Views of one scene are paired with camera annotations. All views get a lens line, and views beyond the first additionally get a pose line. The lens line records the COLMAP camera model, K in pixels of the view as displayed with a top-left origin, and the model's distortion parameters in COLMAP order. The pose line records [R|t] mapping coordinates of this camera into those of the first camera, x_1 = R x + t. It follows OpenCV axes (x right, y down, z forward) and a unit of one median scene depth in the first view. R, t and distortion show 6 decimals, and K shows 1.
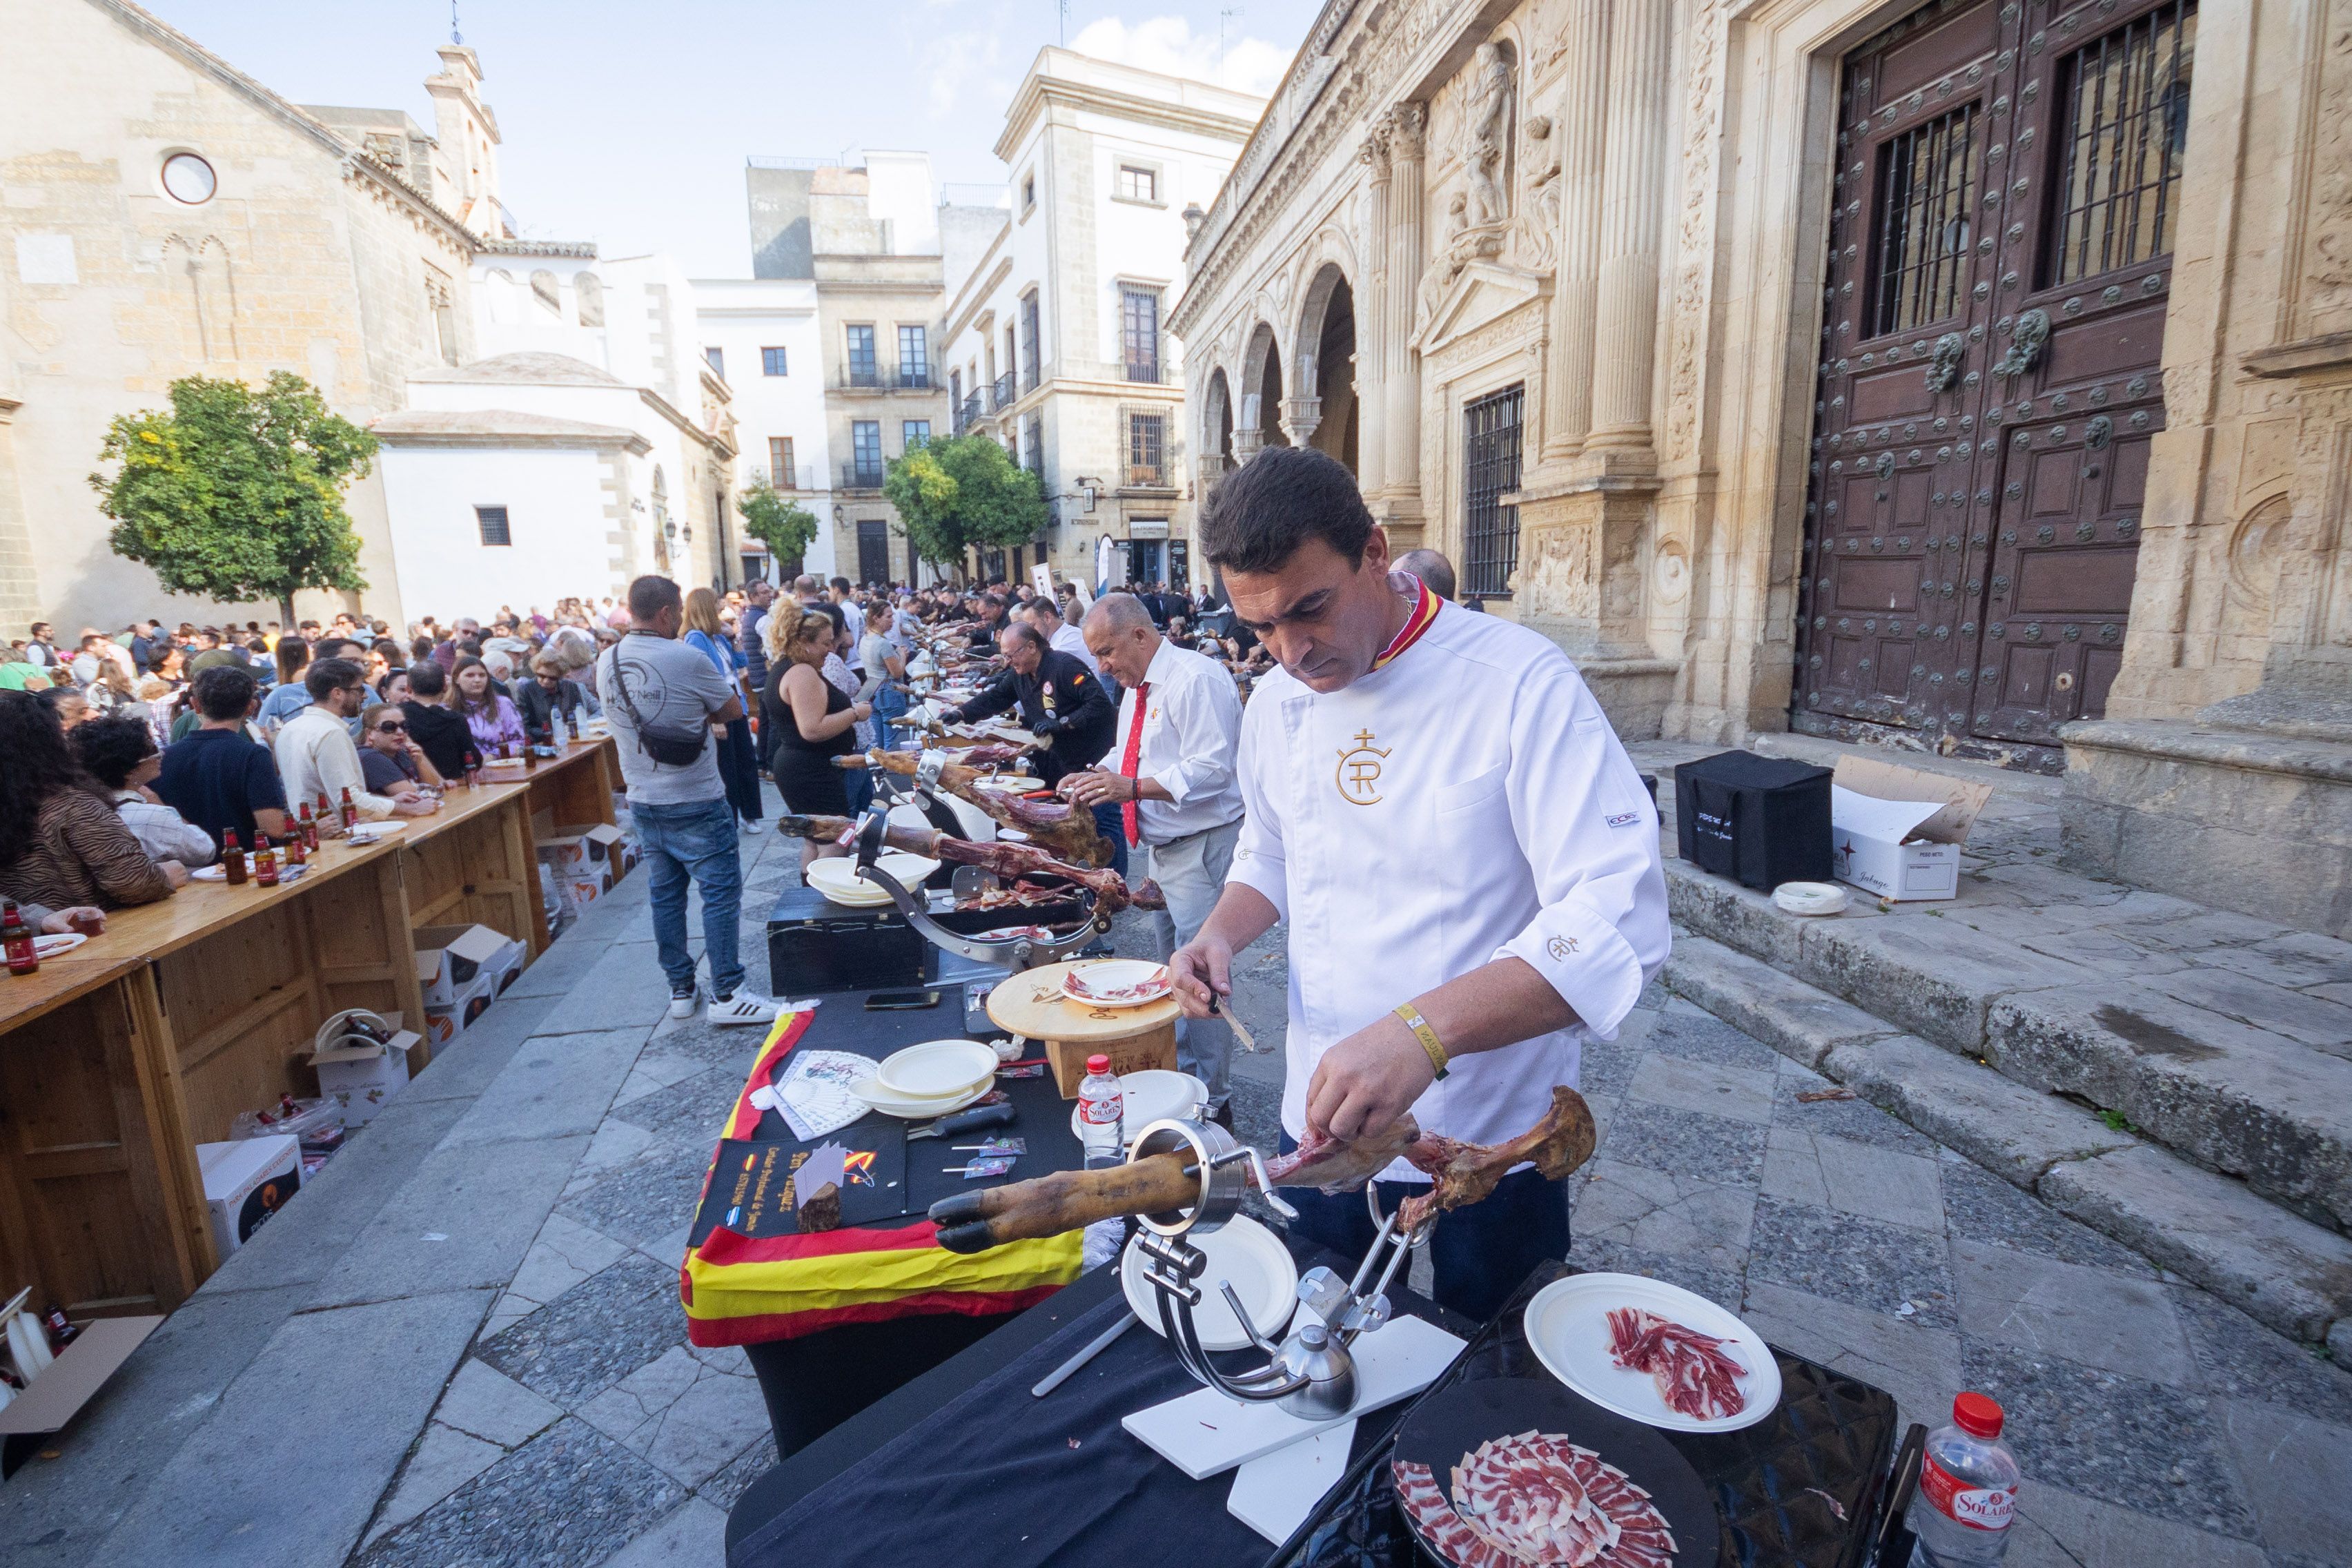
lens RADIAL K [[1076.2, 0, 1181.1], [0, 1076.2, 787.4], [0, 0, 1]] dist [-0.002409, 0.000162]
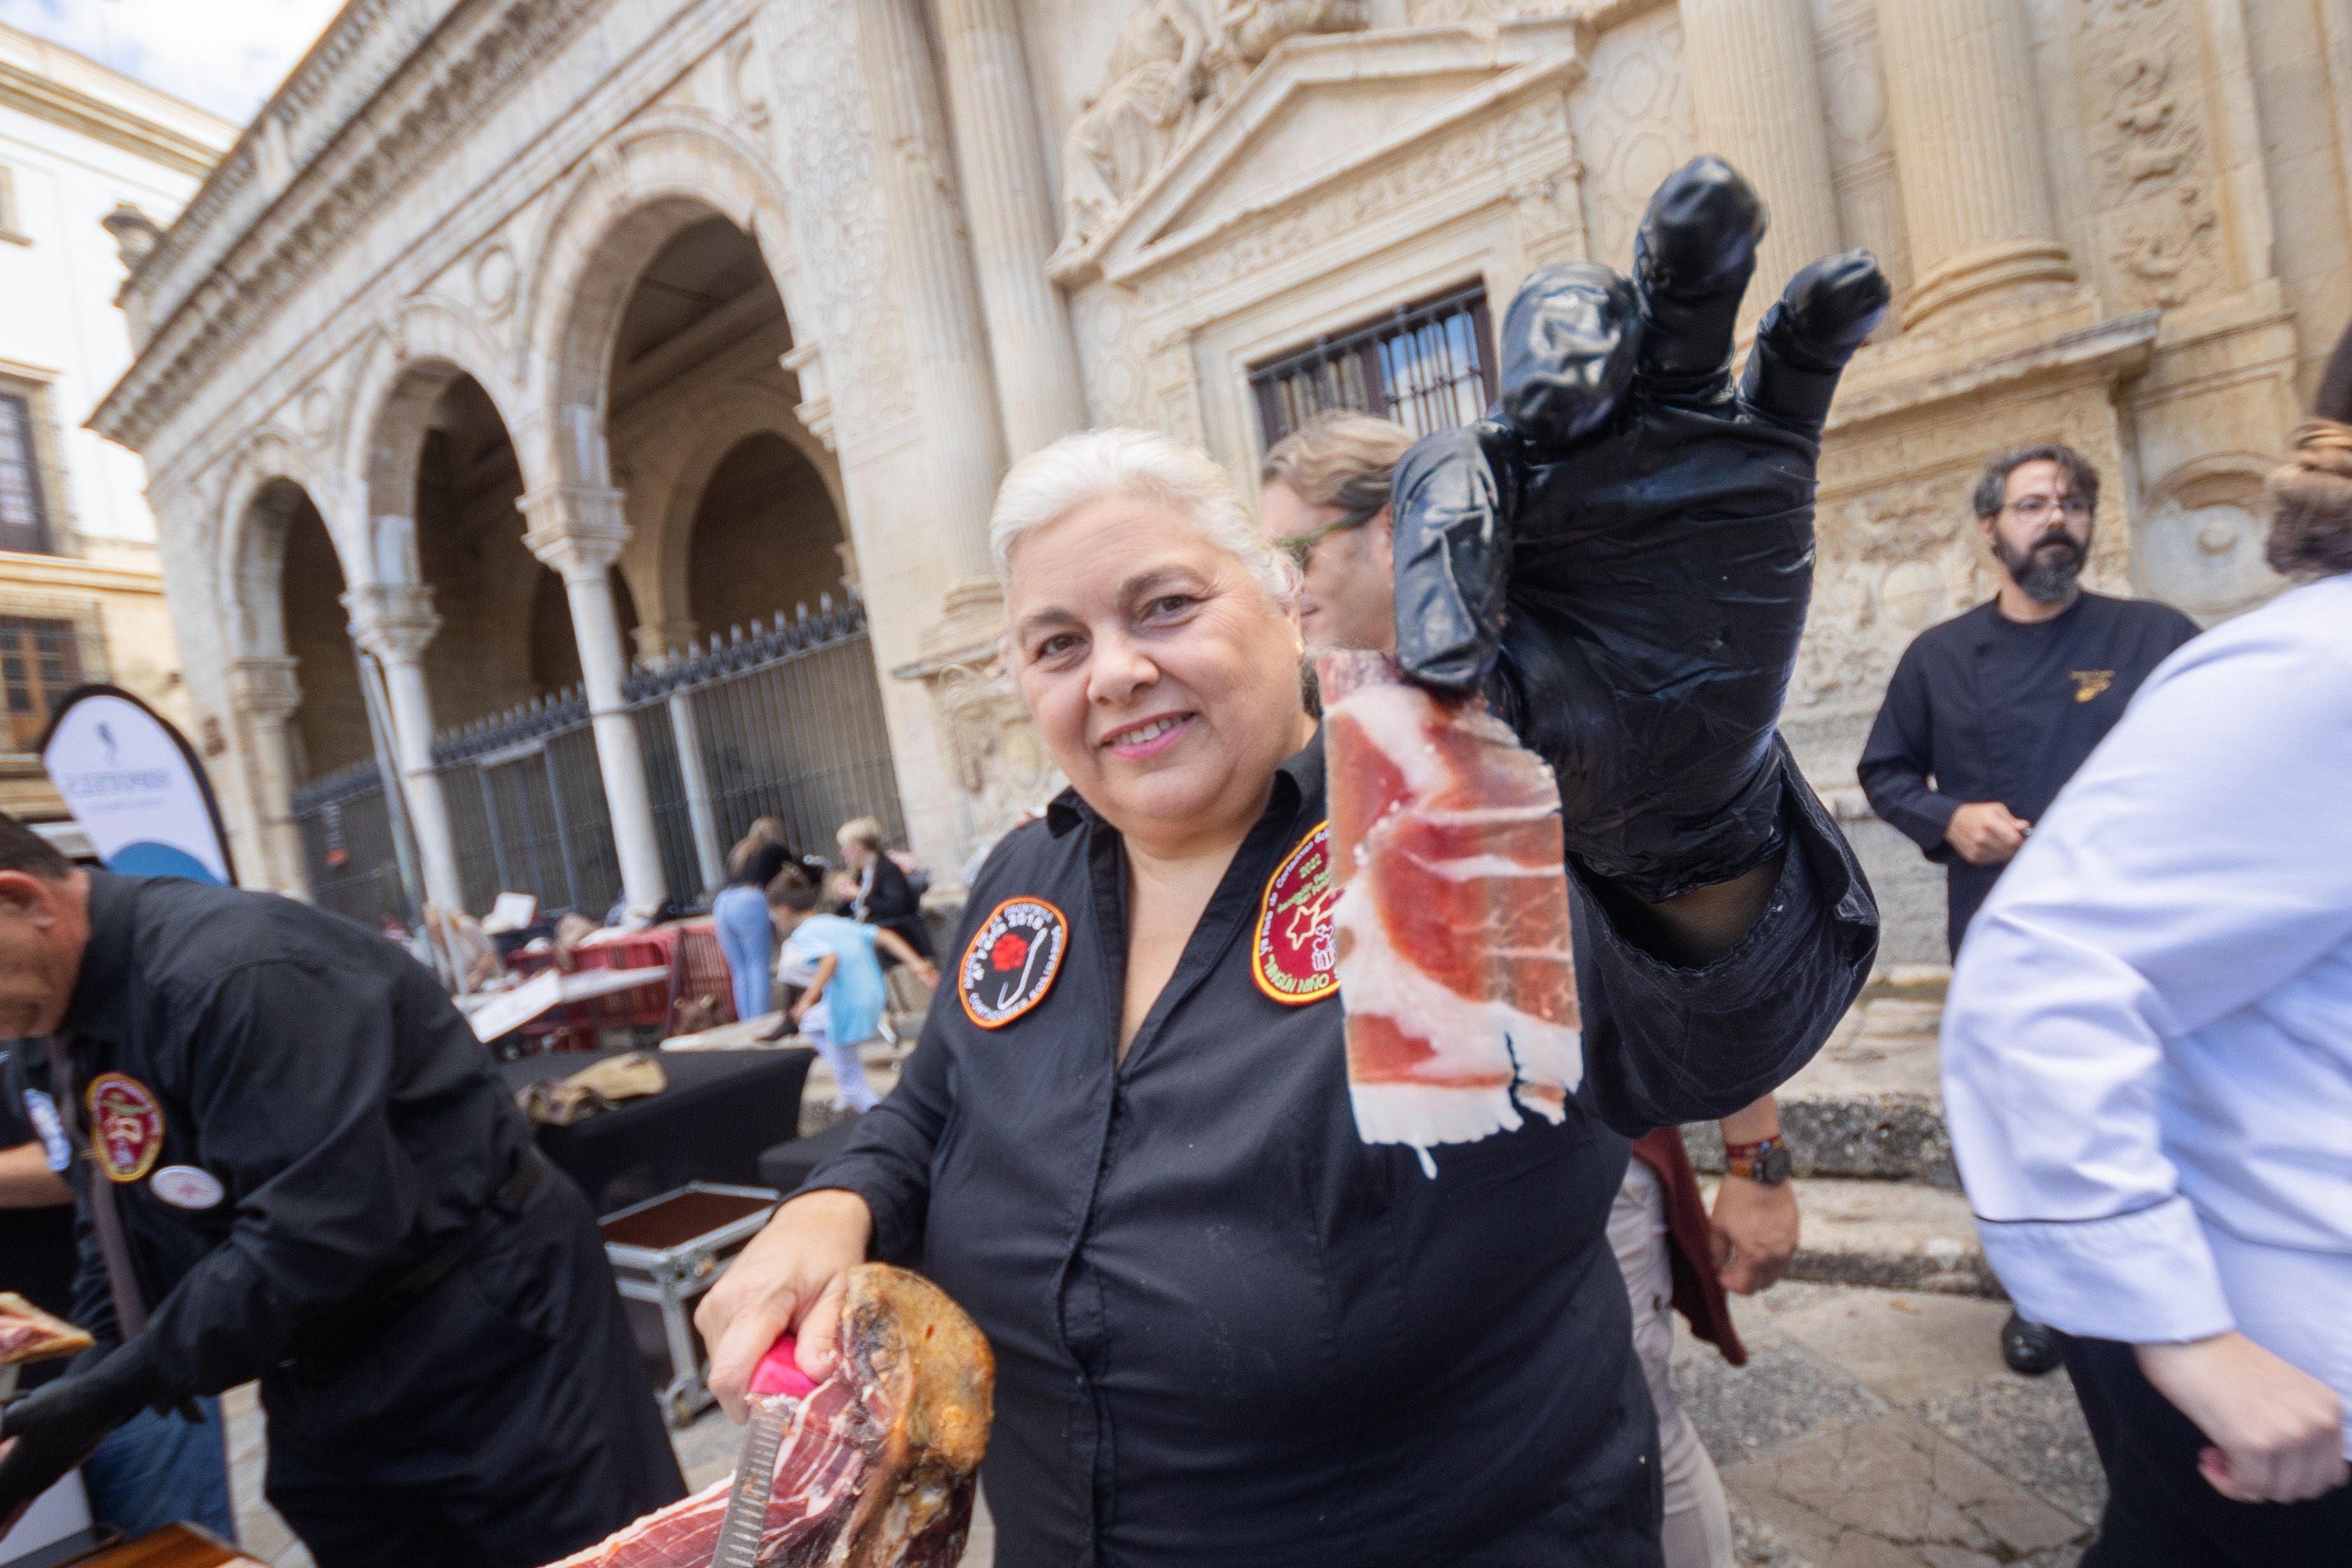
lens RADIAL K [[1199.2, 0, 1296.1], [0, 1199.2, 834.7], [0, 0, 1]] dist [0.013804, -0.016926]
pose [[0.673022, -0.124727, 0.729030, -0.083908], [0.276540, 0.956624, -0.091629, -0.059595], [-0.685979, 0.263274, 0.678321, 0.397565]]
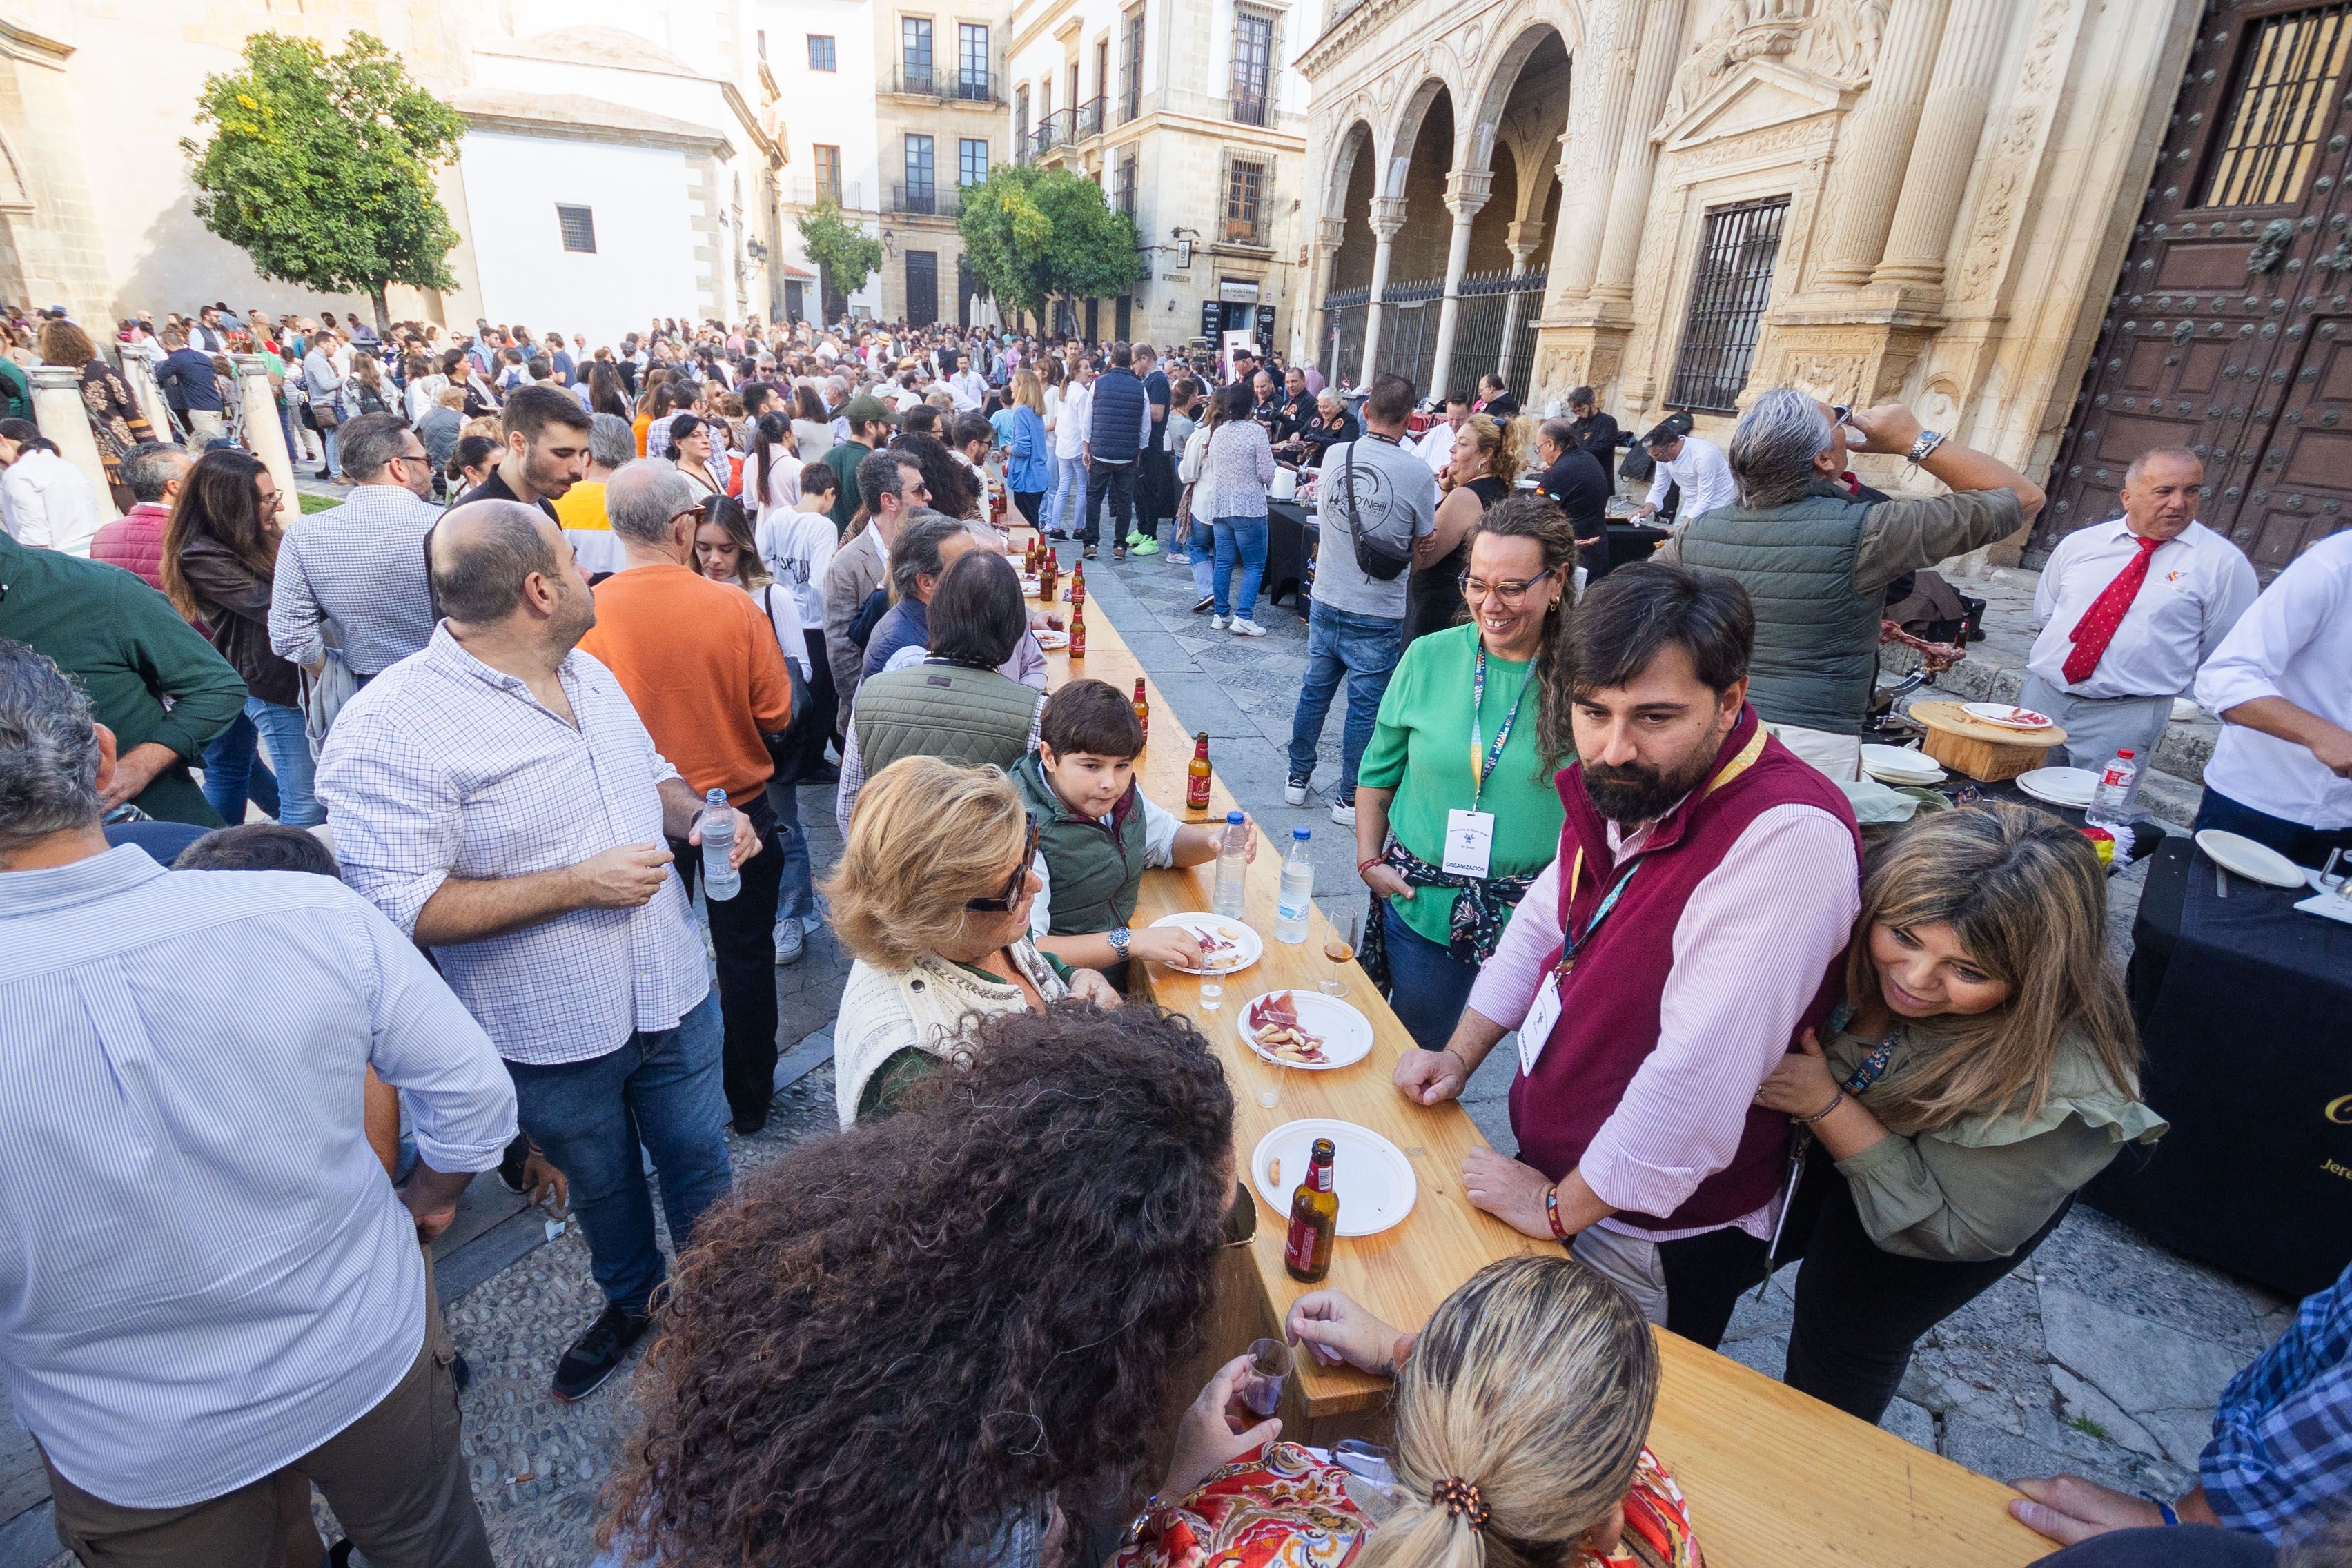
lens RADIAL K [[1071.3, 0, 1180.5], [0, 1071.3, 788.9], [0, 0, 1]] dist [0.019211, -0.018256]
pose [[0.996638, 0.073531, 0.036135, -0.134089], [-0.079358, 0.976032, 0.202642, 0.006505], [-0.020369, -0.204828, 0.978586, -0.055686]]
